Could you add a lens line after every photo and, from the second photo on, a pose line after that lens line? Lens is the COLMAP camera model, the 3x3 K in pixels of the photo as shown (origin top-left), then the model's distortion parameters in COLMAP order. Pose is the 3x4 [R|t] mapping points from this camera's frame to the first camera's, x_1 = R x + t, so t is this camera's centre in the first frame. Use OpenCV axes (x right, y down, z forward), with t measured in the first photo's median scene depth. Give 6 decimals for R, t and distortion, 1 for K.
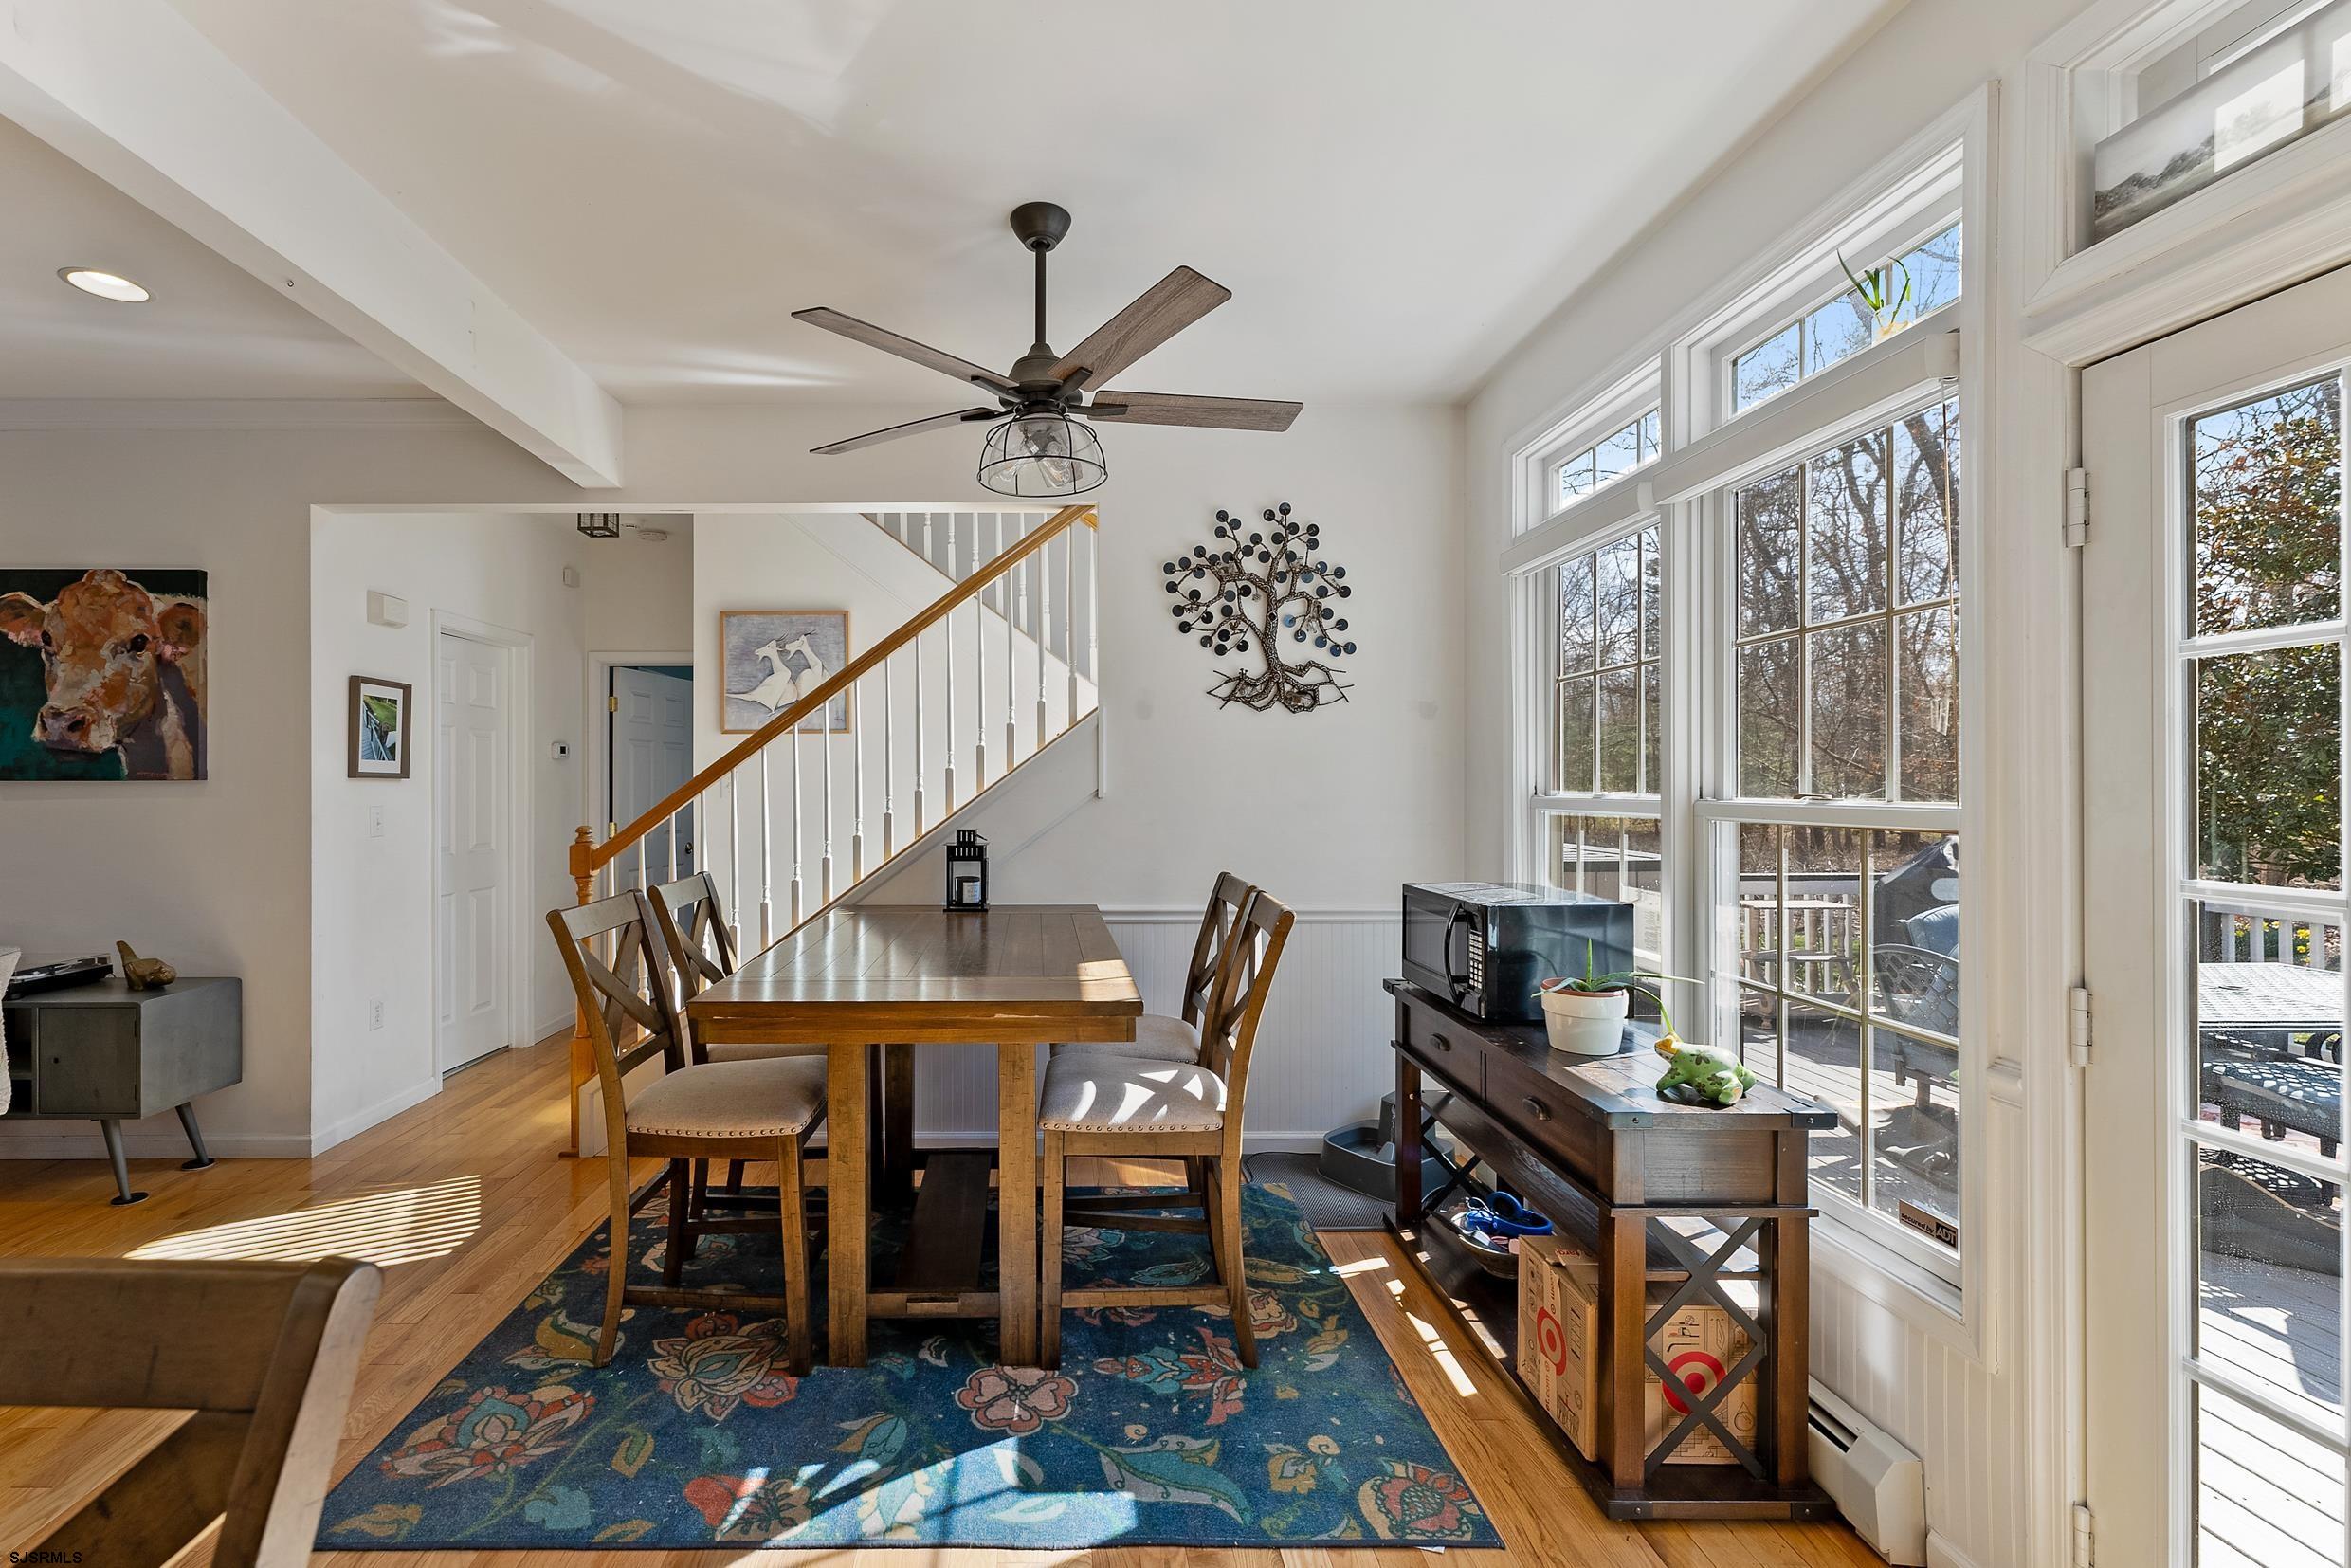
lens RADIAL K [[1000.4, 0, 1048.1], [0, 1000.4, 779.6], [0, 0, 1]] dist [0.001151, 0.000432]
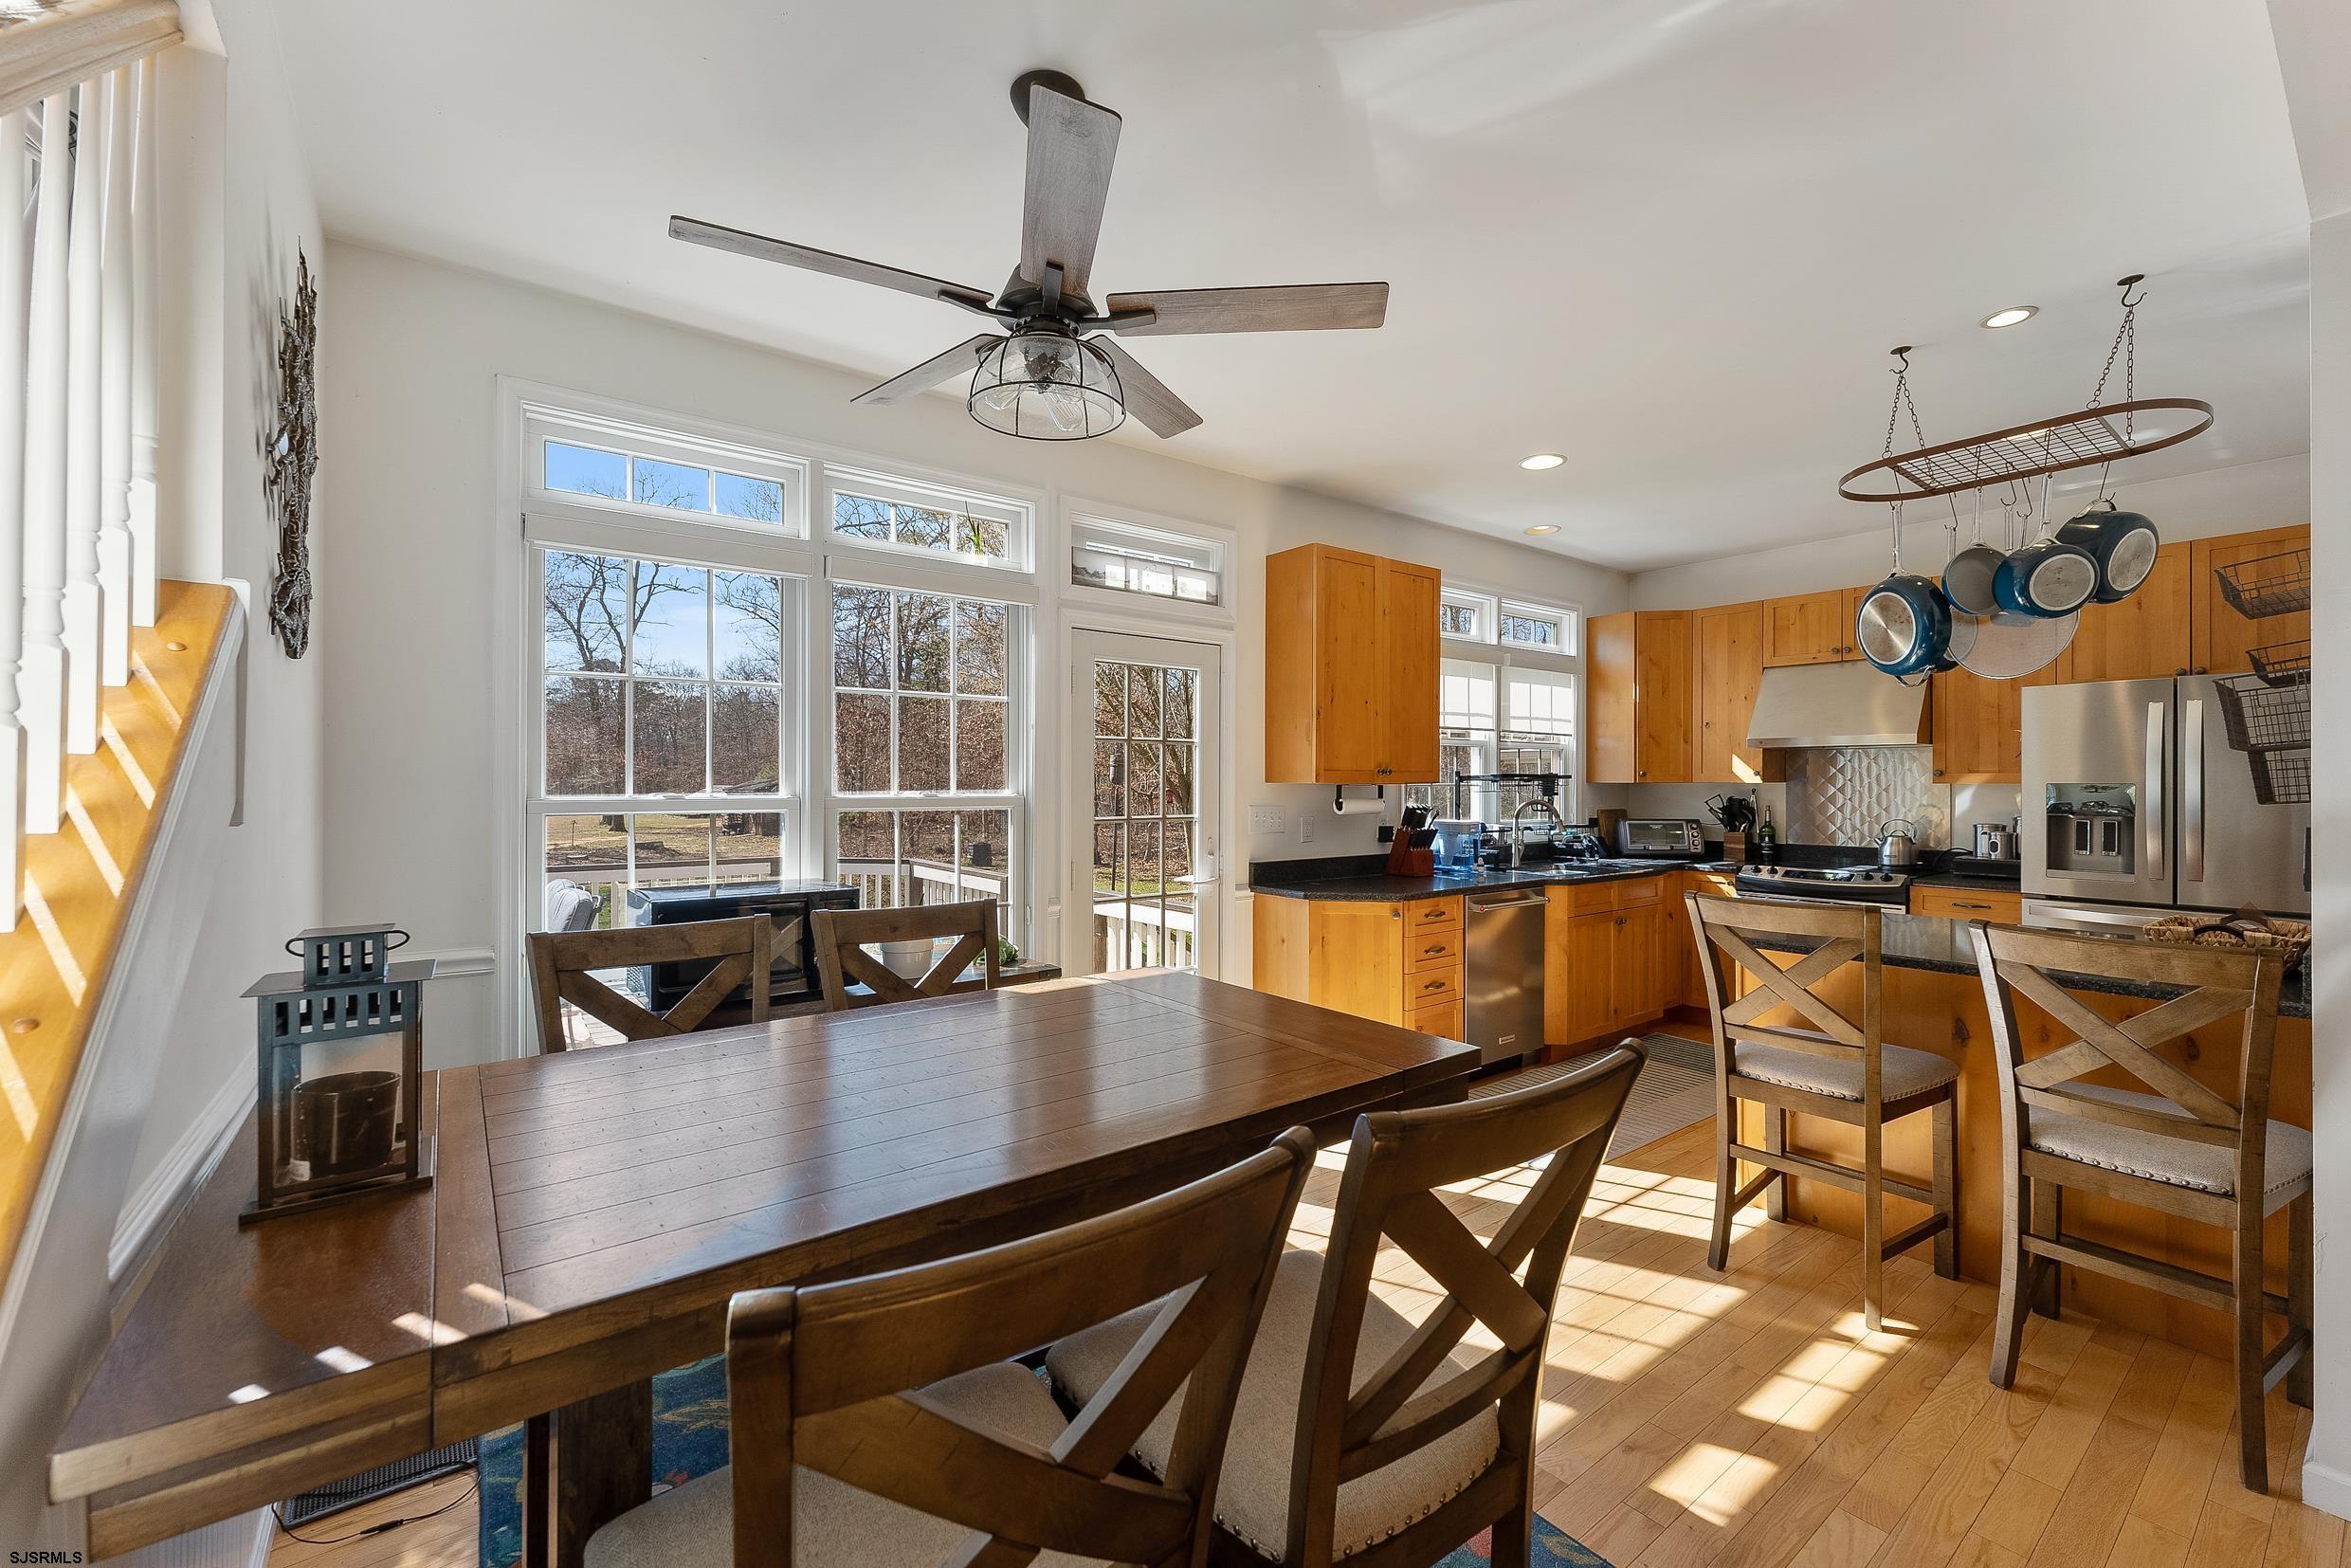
lens RADIAL K [[948.0, 0, 1179.4], [0, 948.0, 774.0], [0, 0, 1]] dist [0.000826, 0.000107]
pose [[-0.605185, 0.006345, 0.796060, -0.880170], [-0.004633, 0.999923, -0.011492, 0.000434], [-0.796072, -0.010643, -0.605109, 1.781581]]
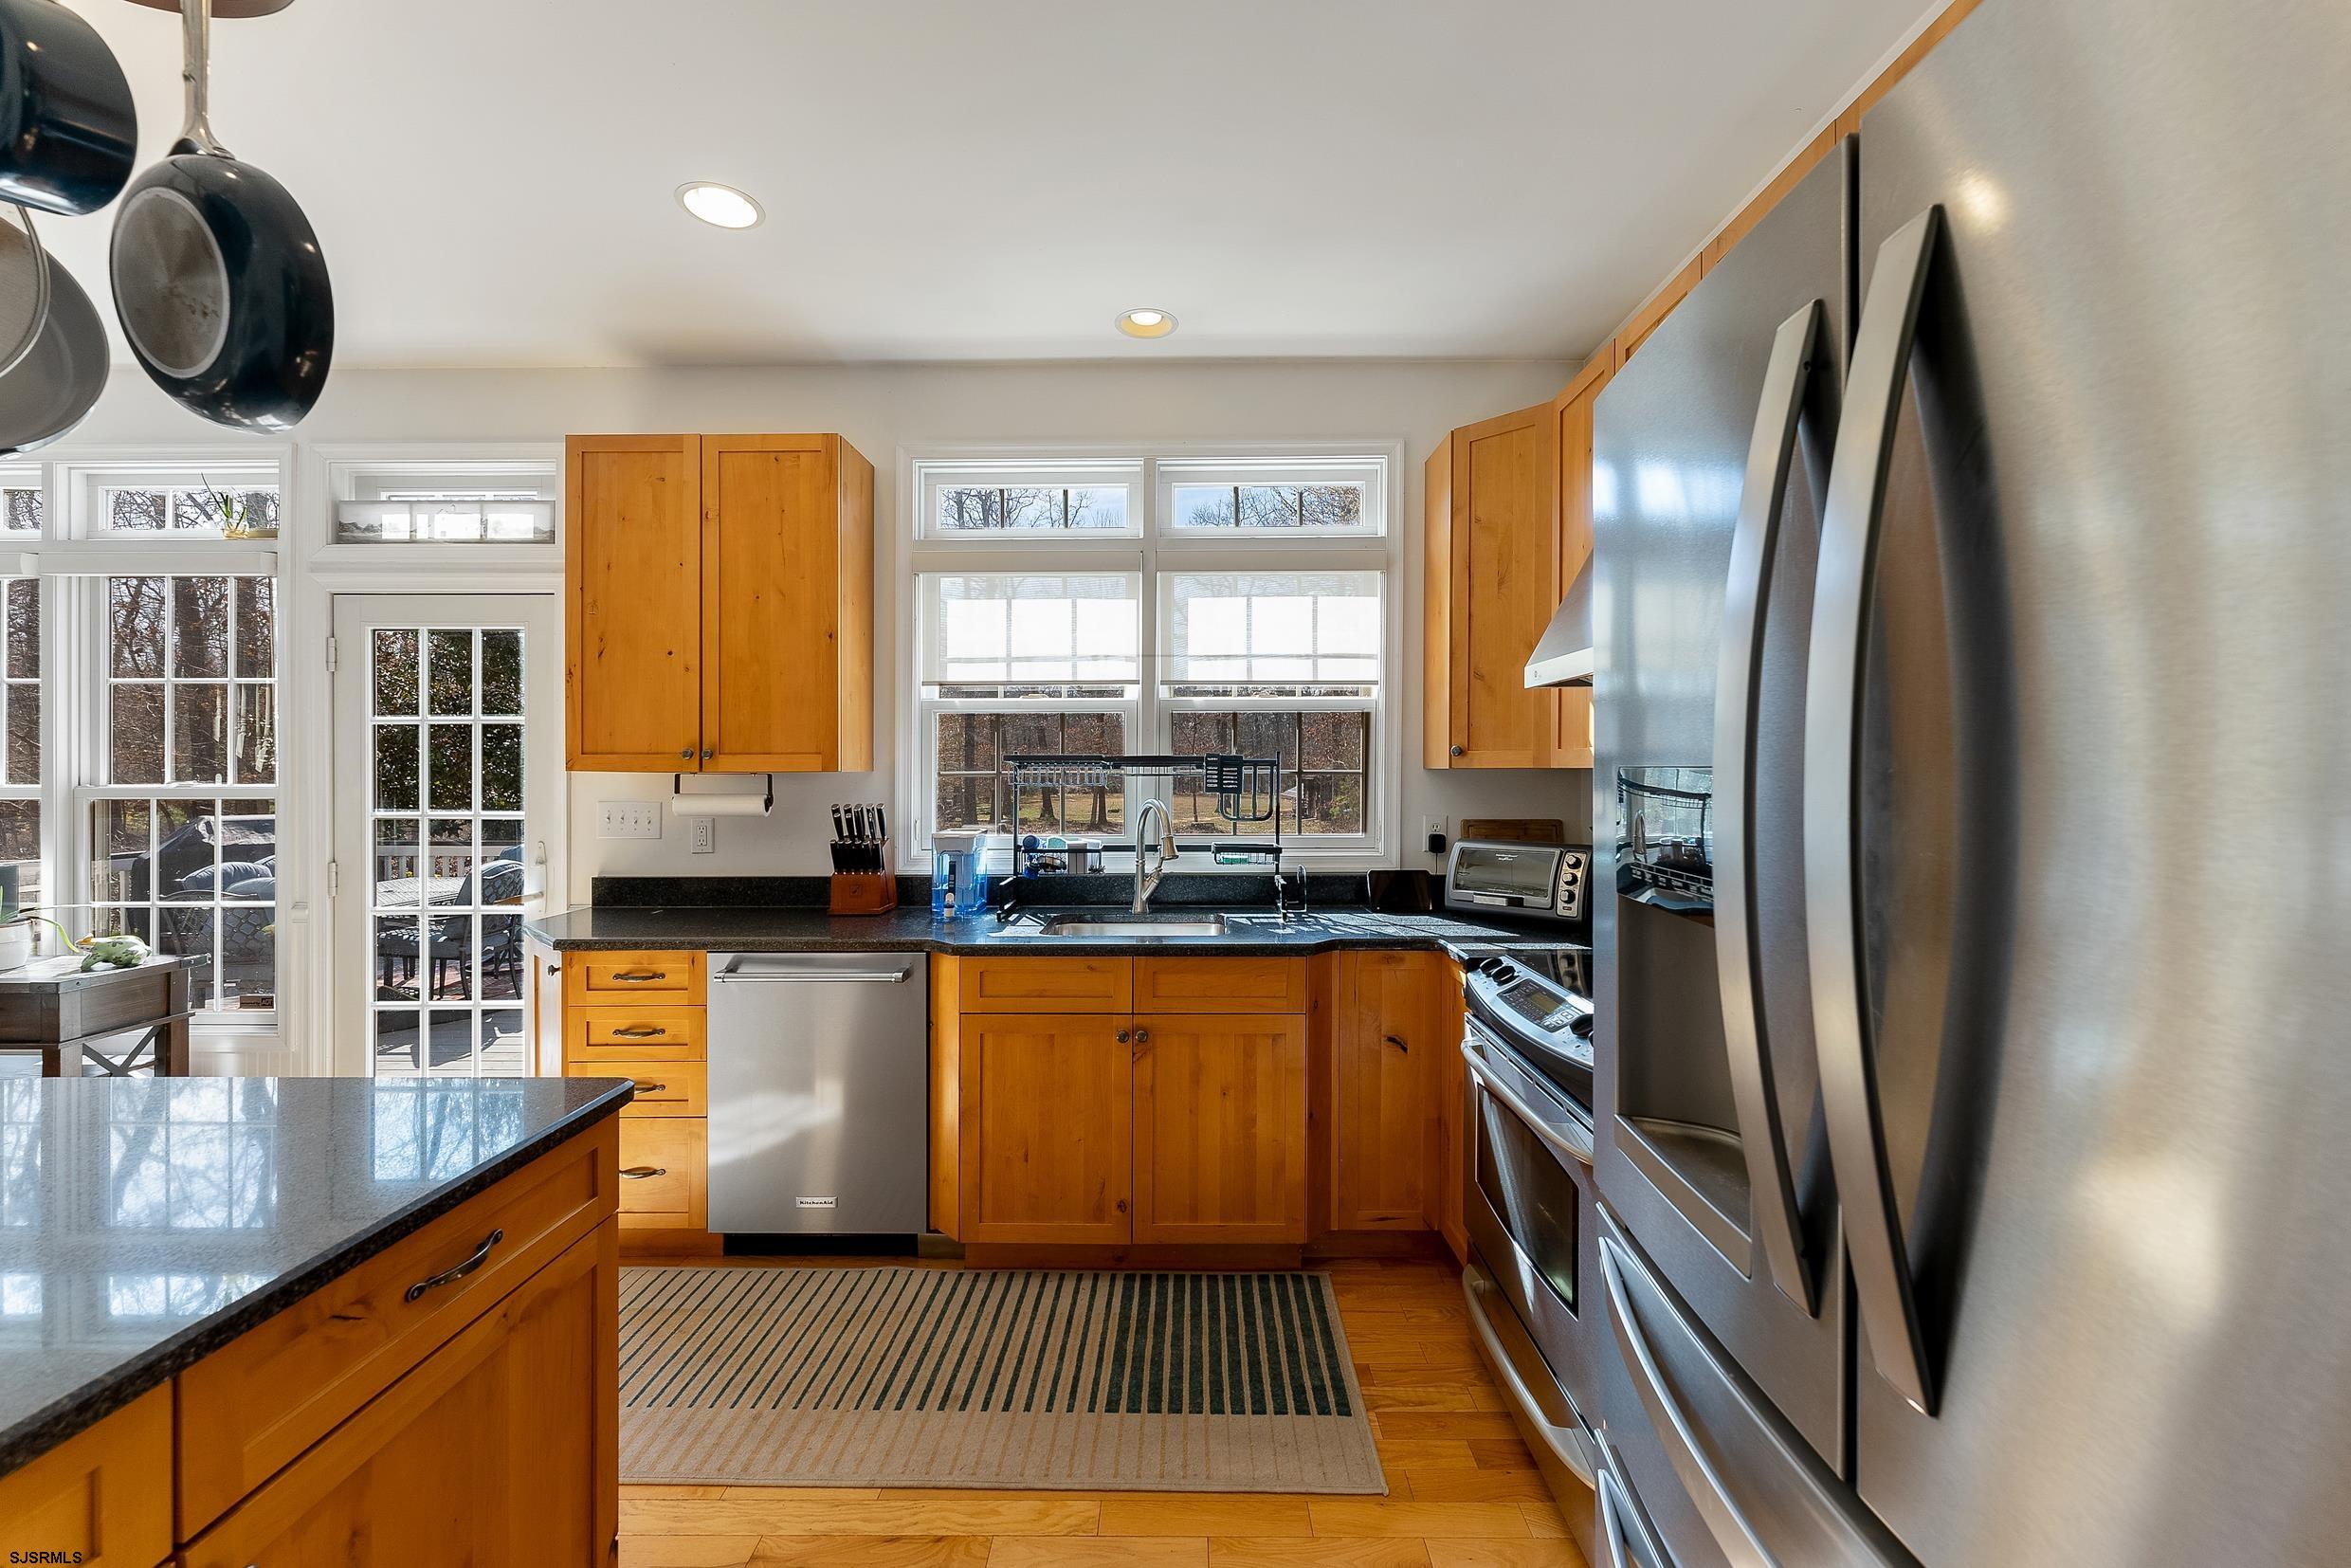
lens RADIAL K [[948.0, 0, 1179.4], [0, 948.0, 774.0], [0, 0, 1]] dist [0.000826, 0.000107]
pose [[0.012615, -0.000794, 0.999920, -0.879319], [-0.003598, 0.999993, 0.000840, -0.005510], [-0.999914, -0.003609, 0.012612, -0.759672]]
